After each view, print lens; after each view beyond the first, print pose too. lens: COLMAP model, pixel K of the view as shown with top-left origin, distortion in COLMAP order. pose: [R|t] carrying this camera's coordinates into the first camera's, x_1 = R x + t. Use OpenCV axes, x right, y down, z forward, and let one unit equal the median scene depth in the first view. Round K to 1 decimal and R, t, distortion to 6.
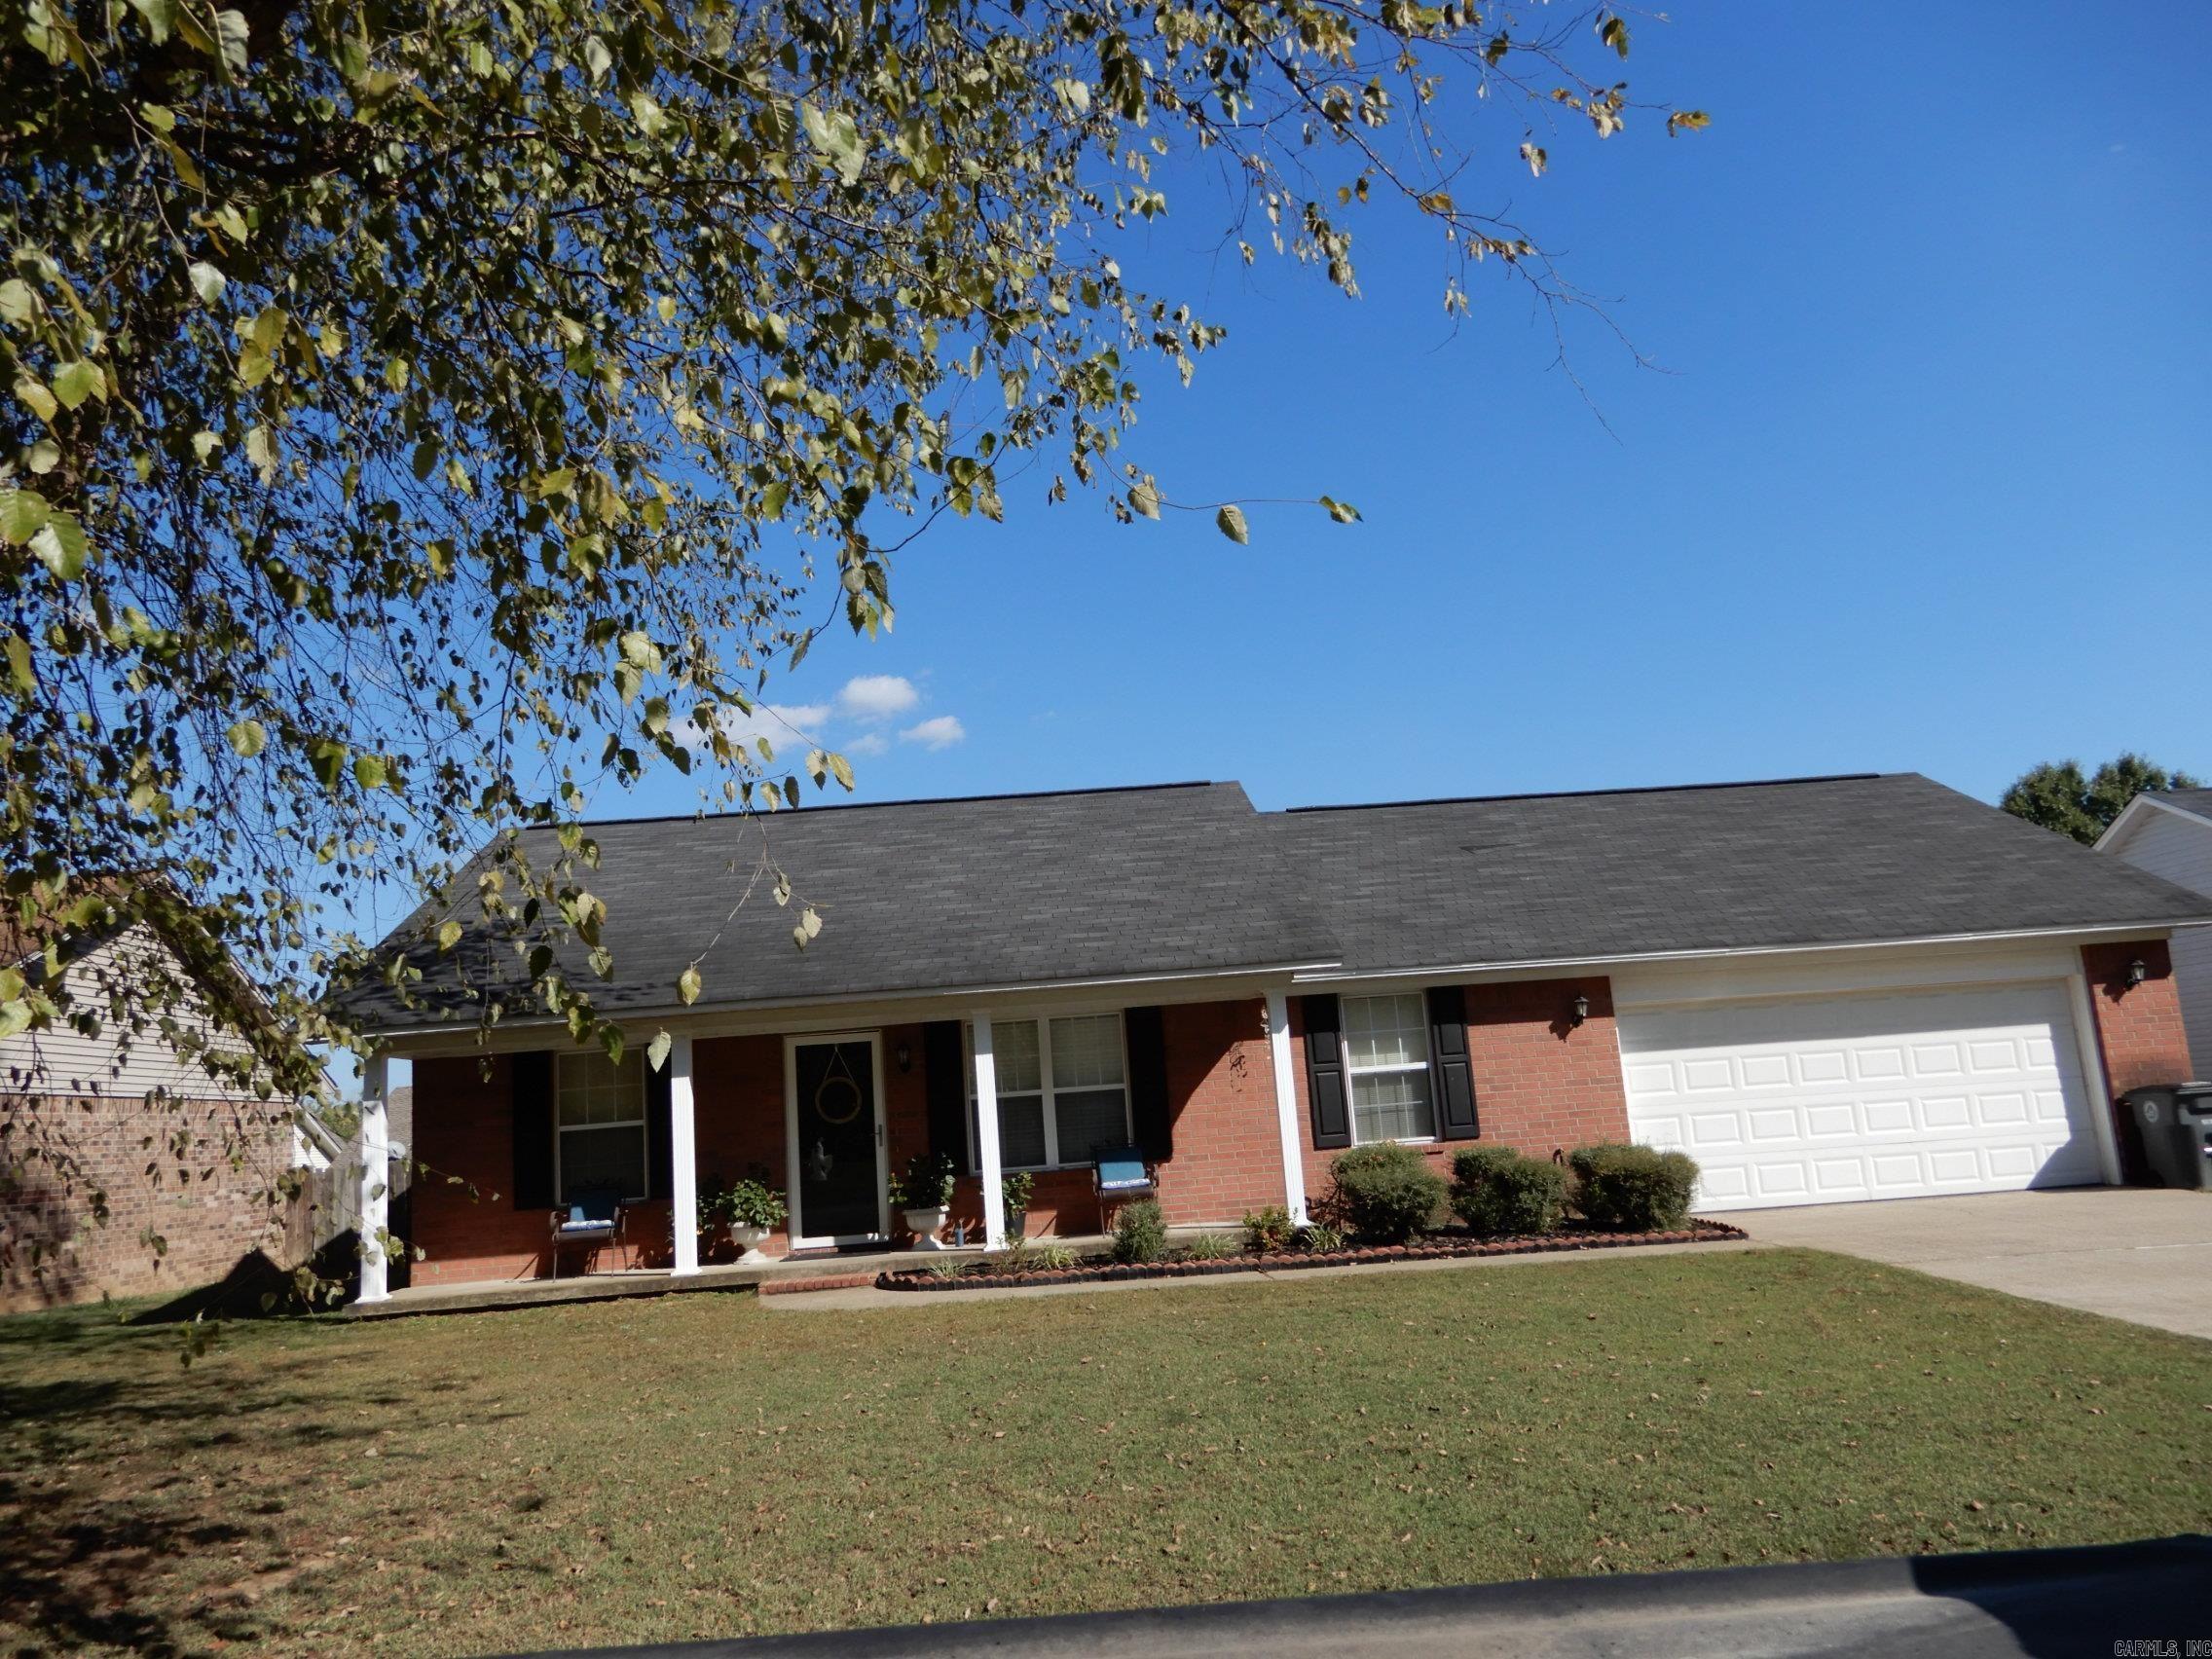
lens RADIAL K [[1609.1, 0, 1114.5], [0, 1609.1, 832.1], [0, 0, 1]] dist [-0.008612, 0.006097]
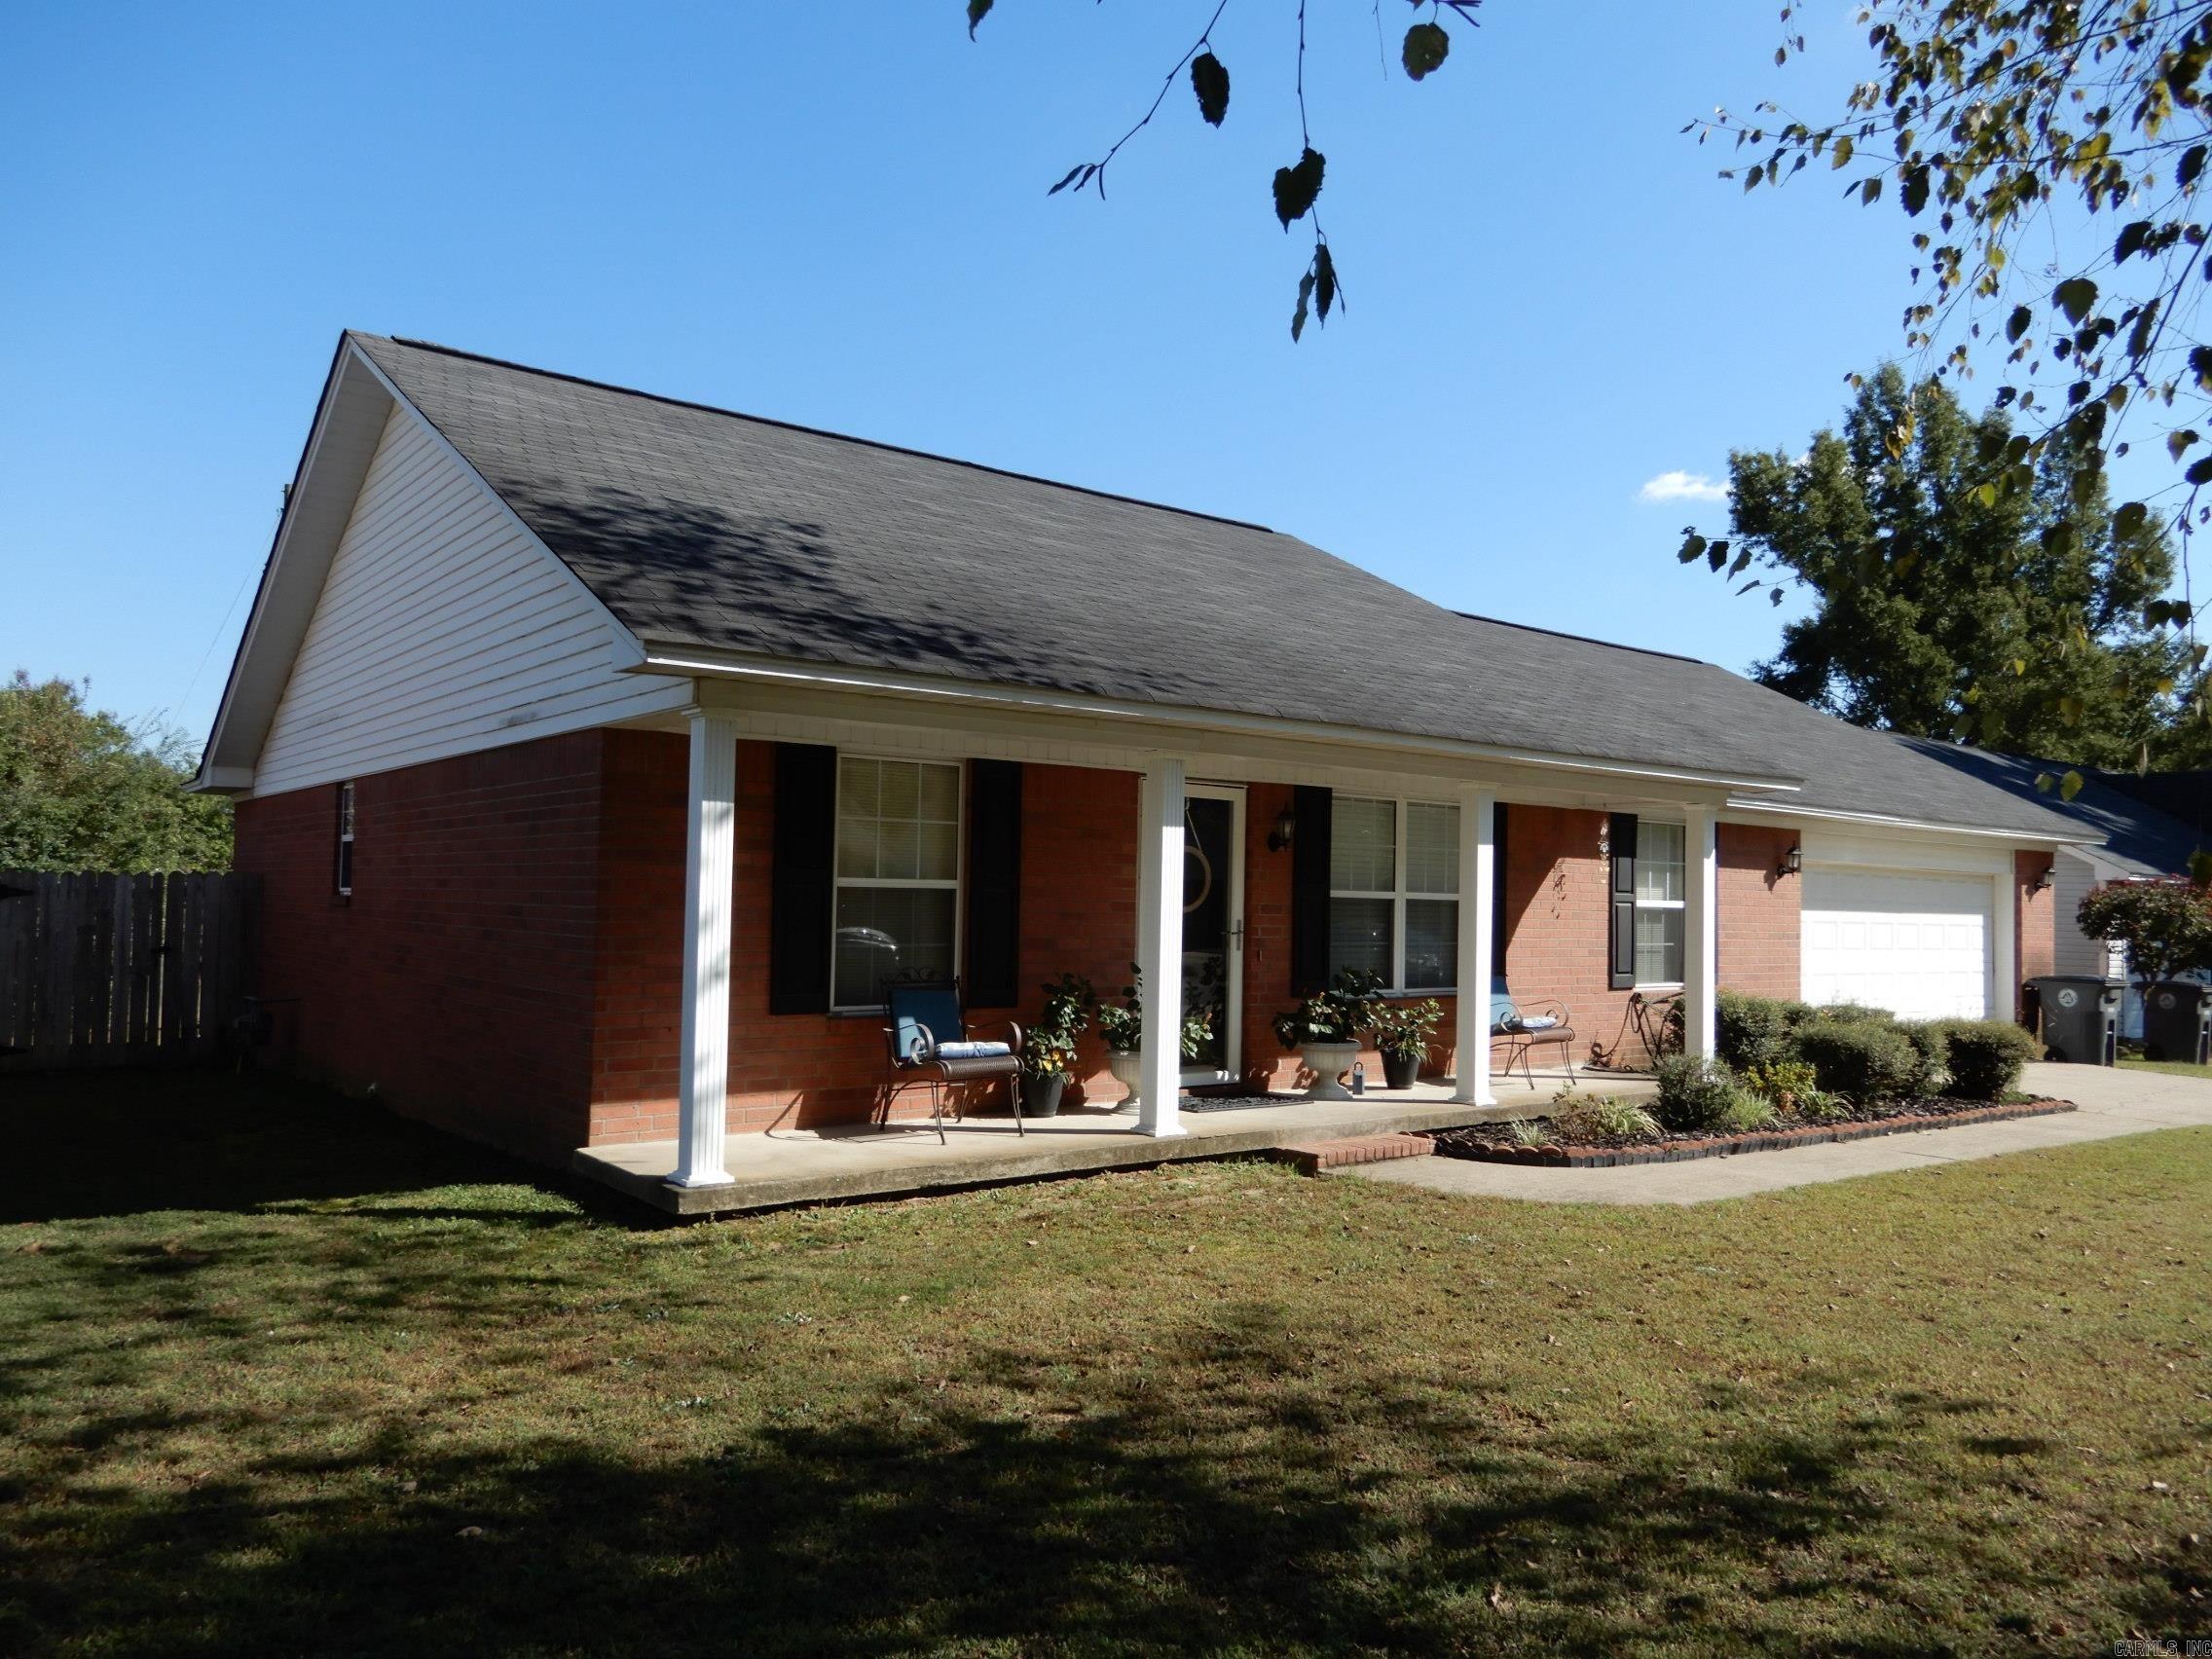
lens RADIAL K [[1609.1, 0, 1104.5], [0, 1609.1, 833.8], [0, 0, 1]] dist [-0.008612, 0.006097]
pose [[0.806666, 0.112996, 0.580105, -0.601985], [-0.188409, 0.979506, 0.071199, 0.103881], [-0.560171, -0.166731, 0.811424, 0.458025]]
